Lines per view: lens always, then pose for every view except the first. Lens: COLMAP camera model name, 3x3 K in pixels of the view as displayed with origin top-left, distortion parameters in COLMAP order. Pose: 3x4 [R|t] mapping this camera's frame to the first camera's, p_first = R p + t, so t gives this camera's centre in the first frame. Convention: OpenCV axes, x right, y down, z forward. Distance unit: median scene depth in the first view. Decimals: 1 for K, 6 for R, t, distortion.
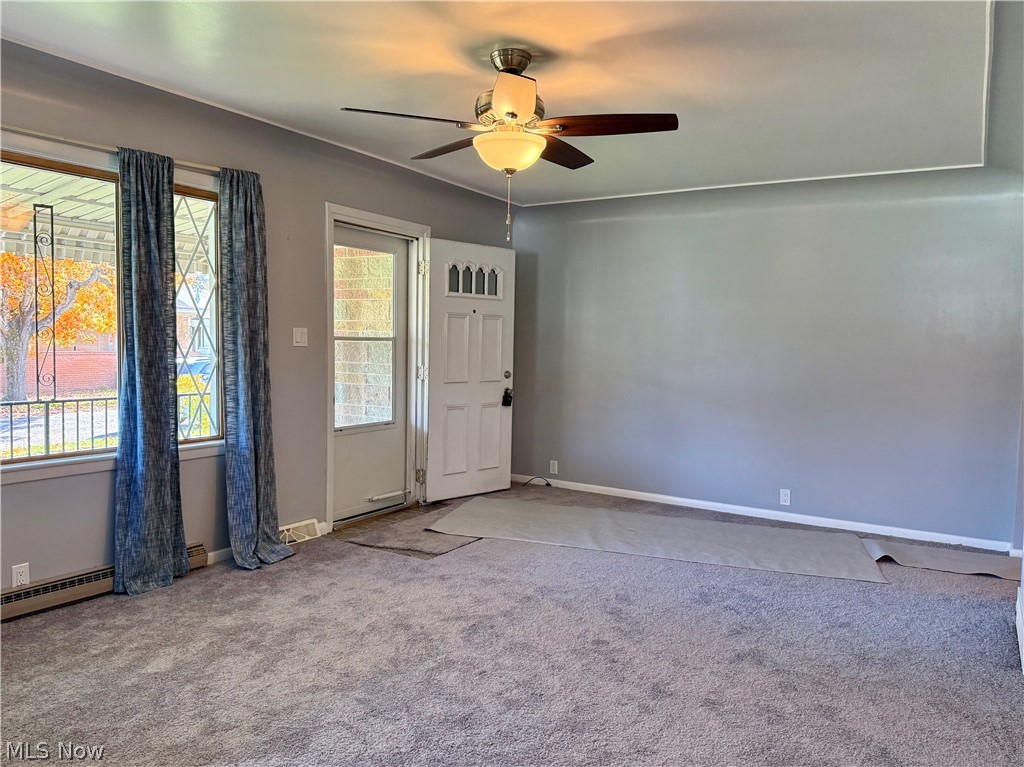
lens RADIAL K [[722.3, 0, 512.0], [0, 722.3, 383.5], [0, 0, 1]] dist [0.115028, -0.202973]
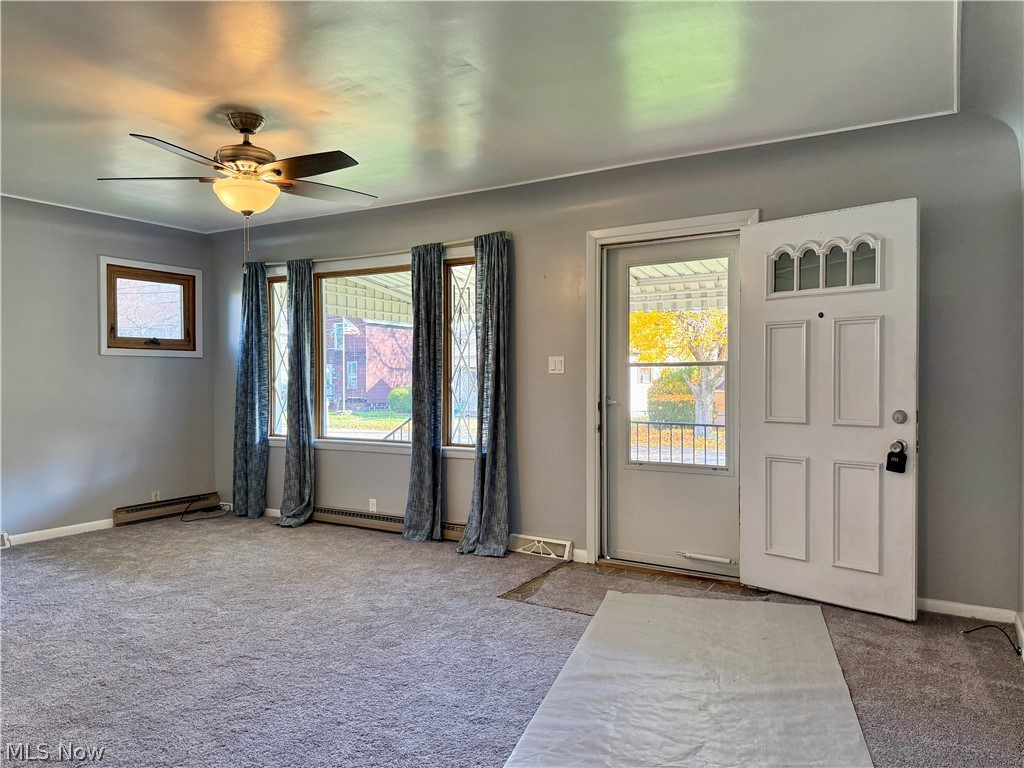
lens RADIAL K [[702.7, 0, 512.0], [0, 702.7, 384.0], [0, 0, 1]] dist [0.050637, -0.001261]
pose [[0.022718, -0.011456, -0.999676, 0.739348], [-0.055228, 0.998393, -0.012697, -0.019020], [0.998215, 0.055498, 0.022048, 0.915531]]
